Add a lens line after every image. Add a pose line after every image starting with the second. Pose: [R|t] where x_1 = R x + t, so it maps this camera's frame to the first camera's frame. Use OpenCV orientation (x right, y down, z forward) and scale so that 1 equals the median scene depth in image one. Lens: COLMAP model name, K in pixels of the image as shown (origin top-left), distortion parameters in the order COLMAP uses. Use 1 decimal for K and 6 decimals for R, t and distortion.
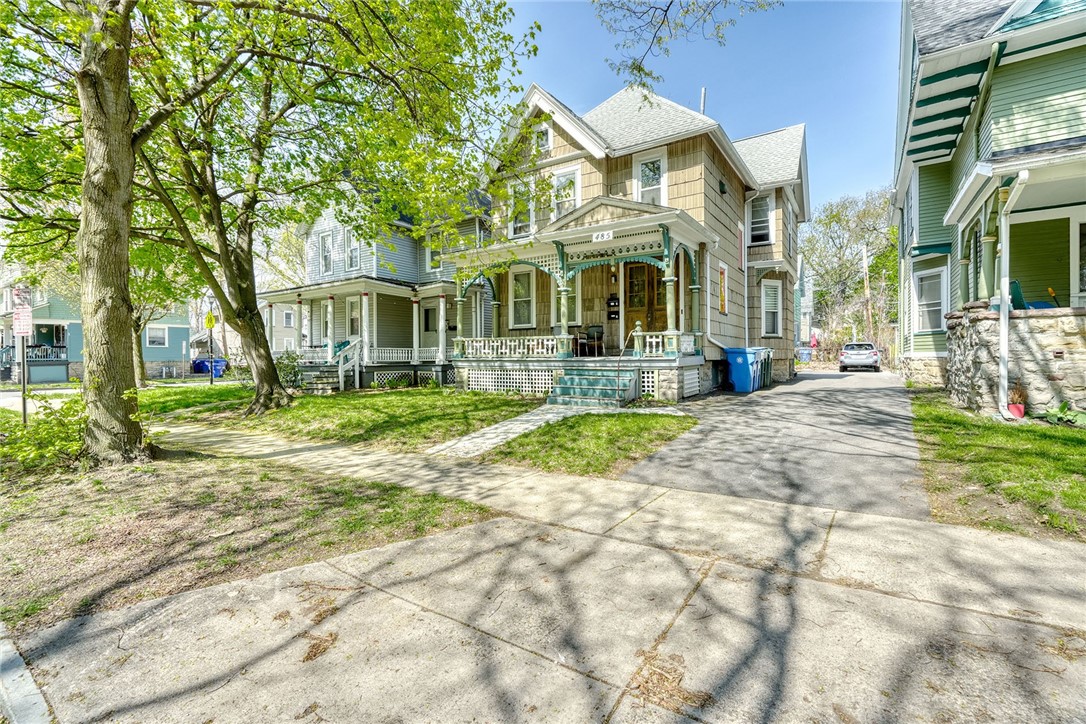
lens RADIAL K [[496.8, 0, 540.1], [0, 496.8, 358.5], [0, 0, 1]] dist [-0.000971, 0.000507]
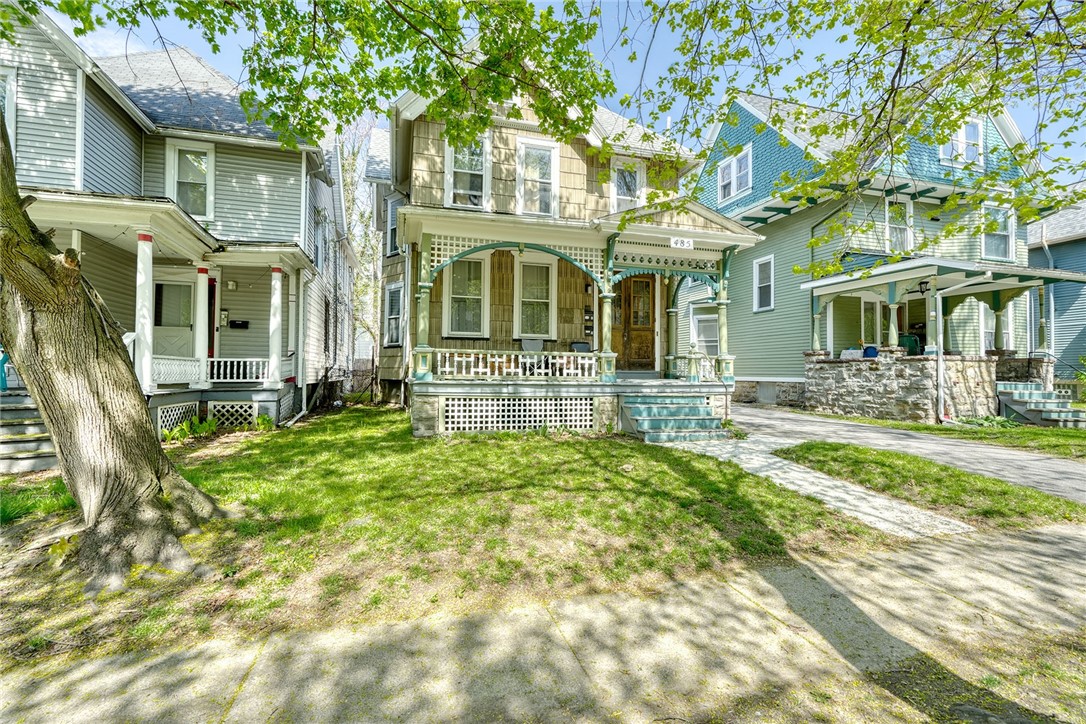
lens RADIAL K [[496.8, 0, 540.1], [0, 496.8, 358.5], [0, 0, 1]] dist [-0.000971, 0.000507]
pose [[0.639558, 0.035933, 0.767903, -0.607548], [-0.013144, 0.999272, -0.035813, -0.008098], [-0.768630, 0.012811, 0.639565, 0.556788]]
